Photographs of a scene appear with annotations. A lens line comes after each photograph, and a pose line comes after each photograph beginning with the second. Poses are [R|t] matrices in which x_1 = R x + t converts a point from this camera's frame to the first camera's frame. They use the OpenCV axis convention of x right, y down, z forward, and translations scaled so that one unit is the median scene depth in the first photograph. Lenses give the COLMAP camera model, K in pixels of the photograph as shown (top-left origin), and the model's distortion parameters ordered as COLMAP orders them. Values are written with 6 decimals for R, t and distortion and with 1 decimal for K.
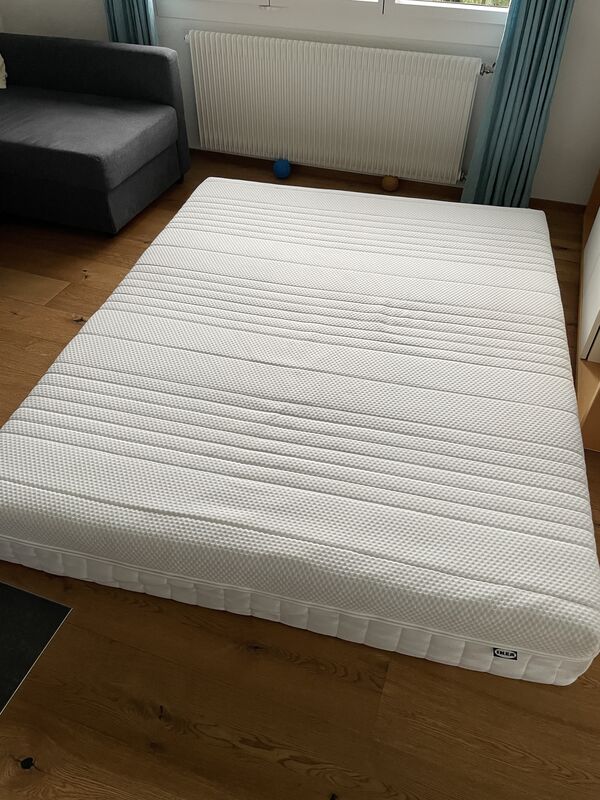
lens RADIAL K [[618.7, 0, 298.2], [0, 618.7, 404.1], [0, 0, 1]] dist [-0.001565, -0.008480]
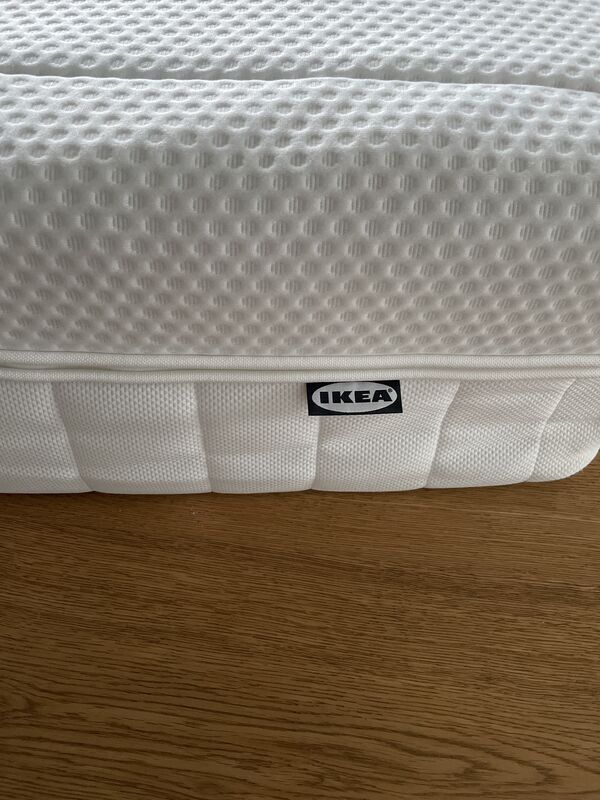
lens RADIAL K [[618.7, 0, 299.9], [0, 618.7, 397.6], [0, 0, 1]] dist [-0.001565, -0.008480]
pose [[0.968750, -0.176730, 0.174038, 0.271644], [0.140160, 0.968938, 0.203752, 0.350948], [-0.204641, -0.172992, 0.963429, 0.769928]]
